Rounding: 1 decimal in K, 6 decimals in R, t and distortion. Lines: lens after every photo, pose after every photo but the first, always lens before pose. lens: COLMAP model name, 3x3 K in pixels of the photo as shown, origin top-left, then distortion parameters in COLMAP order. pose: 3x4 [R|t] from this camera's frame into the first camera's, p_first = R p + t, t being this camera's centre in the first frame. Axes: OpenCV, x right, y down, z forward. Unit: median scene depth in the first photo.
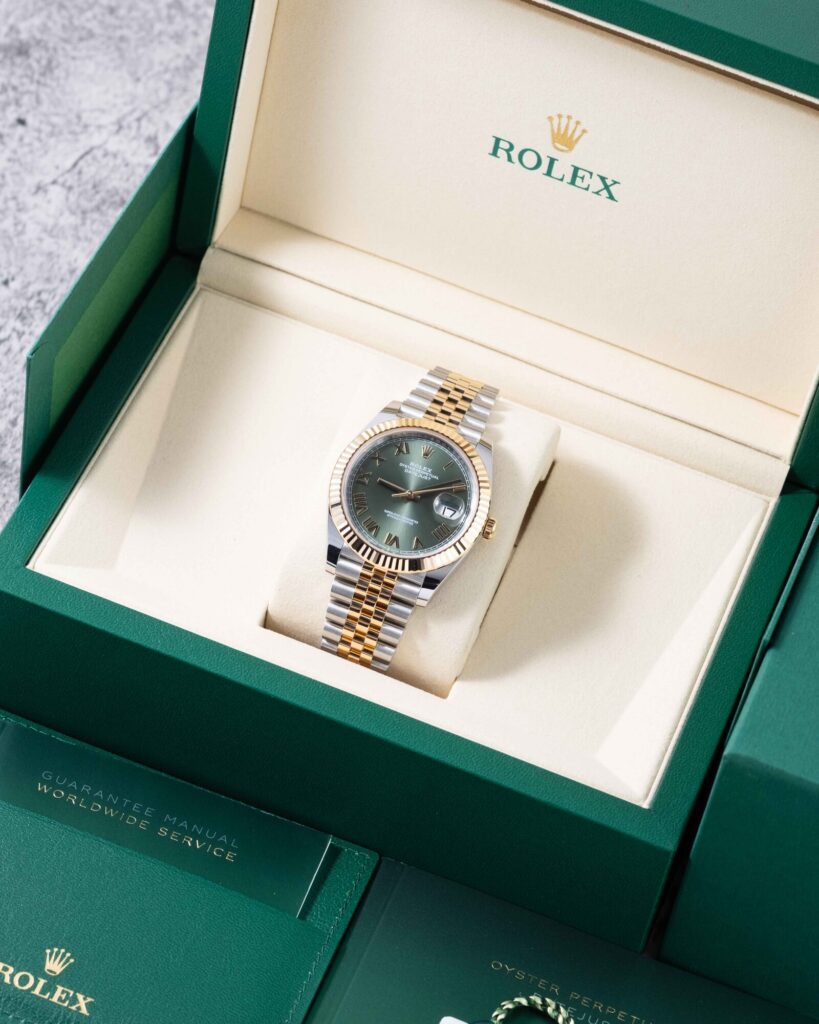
lens RADIAL K [[4518.5, 0, 409.4], [0, 4518.5, 511.9], [0, 0, 1]] dist [0.200874, 0.000000]
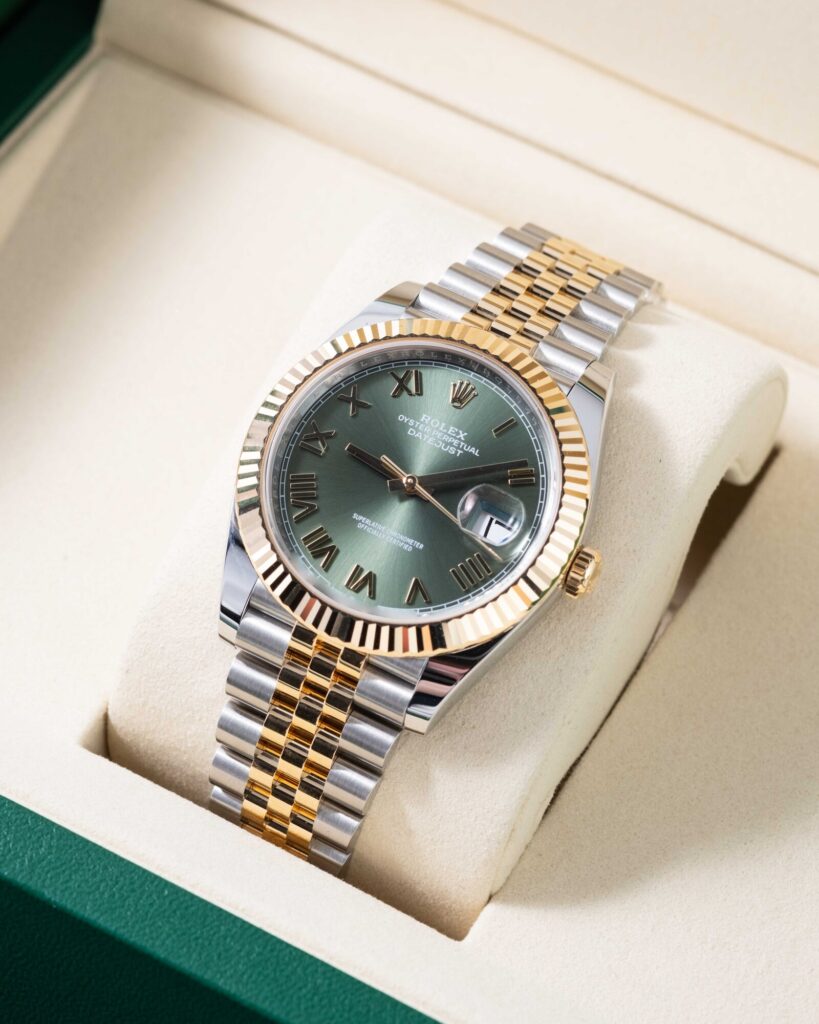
lens RADIAL K [[4518.5, 0, 410.1], [0, 4518.5, 512.3], [0, 0, 1]] dist [0.200874, 0.000000]
pose [[0.985586, 0.072455, -0.152874, 0.069178], [-0.076286, 0.996898, -0.019338, 0.007761], [0.150998, 0.030721, 0.988057, 0.549002]]
